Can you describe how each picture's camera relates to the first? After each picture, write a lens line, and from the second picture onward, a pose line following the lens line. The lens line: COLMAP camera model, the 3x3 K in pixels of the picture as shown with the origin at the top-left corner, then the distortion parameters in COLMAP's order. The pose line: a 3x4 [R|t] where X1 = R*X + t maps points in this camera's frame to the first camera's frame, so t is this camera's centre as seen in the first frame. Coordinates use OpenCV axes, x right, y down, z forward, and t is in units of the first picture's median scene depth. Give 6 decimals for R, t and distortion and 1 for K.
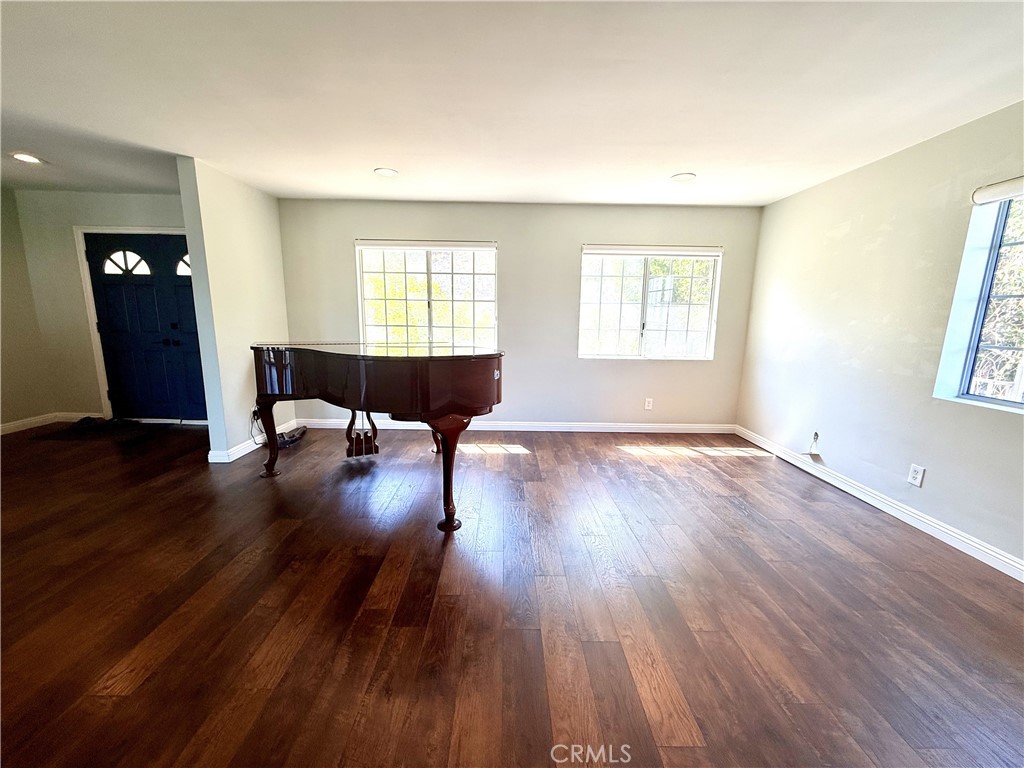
lens RADIAL K [[408.6, 0, 507.6], [0, 408.6, 387.0], [0, 0, 1]] dist [0.001111, -0.000160]
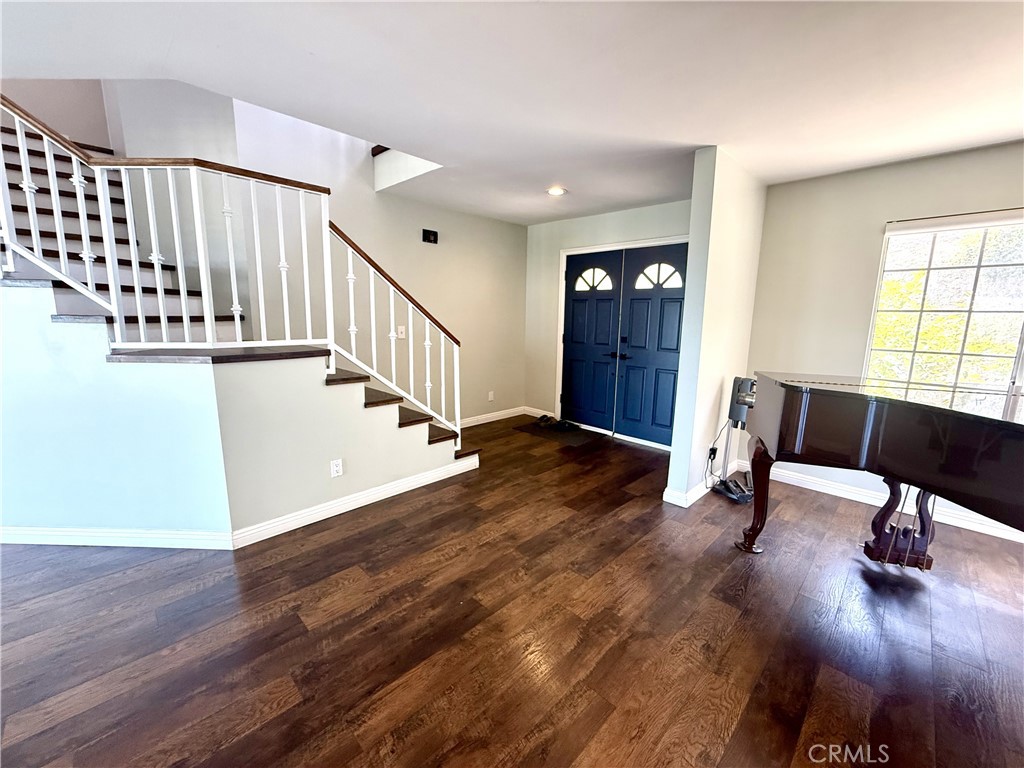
lens RADIAL K [[408.6, 0, 512.0], [0, 408.6, 387.5], [0, 0, 1]] dist [0.001111, -0.000160]
pose [[0.705159, 0.122456, -0.698395, -0.319083], [-0.132965, 0.990338, 0.039393, -0.039665], [0.696471, 0.065084, 0.714627, 0.113559]]
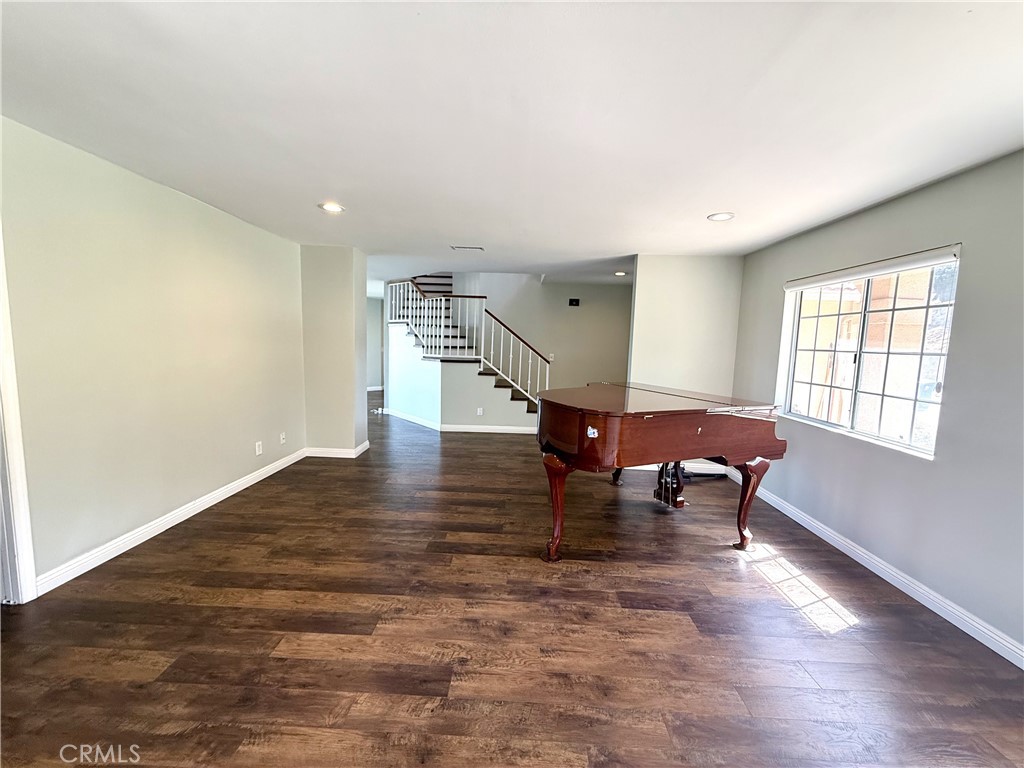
lens RADIAL K [[408.6, 0, 504.3], [0, 408.6, 387.2], [0, 0, 1]] dist [0.001111, -0.000160]
pose [[-0.040552, 0.095930, -0.994562, 0.545806], [-0.209552, 0.972427, 0.102339, -0.111724], [0.976956, 0.212563, -0.019332, 0.496860]]
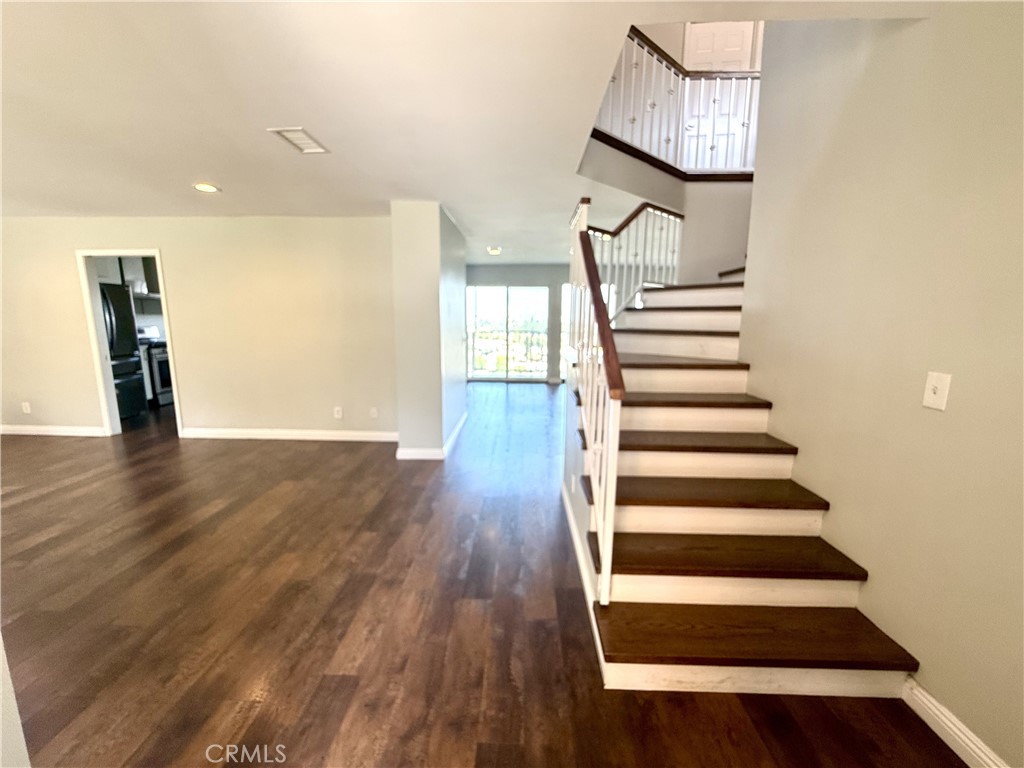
lens RADIAL K [[408.6, 0, 504.2], [0, 408.6, 381.5], [0, 0, 1]] dist [0.001111, -0.000160]
pose [[-0.999047, -0.021235, 0.038145, -0.876809], [-0.007475, 0.944031, 0.329772, -0.212758], [-0.043013, 0.329172, -0.943290, 0.966451]]
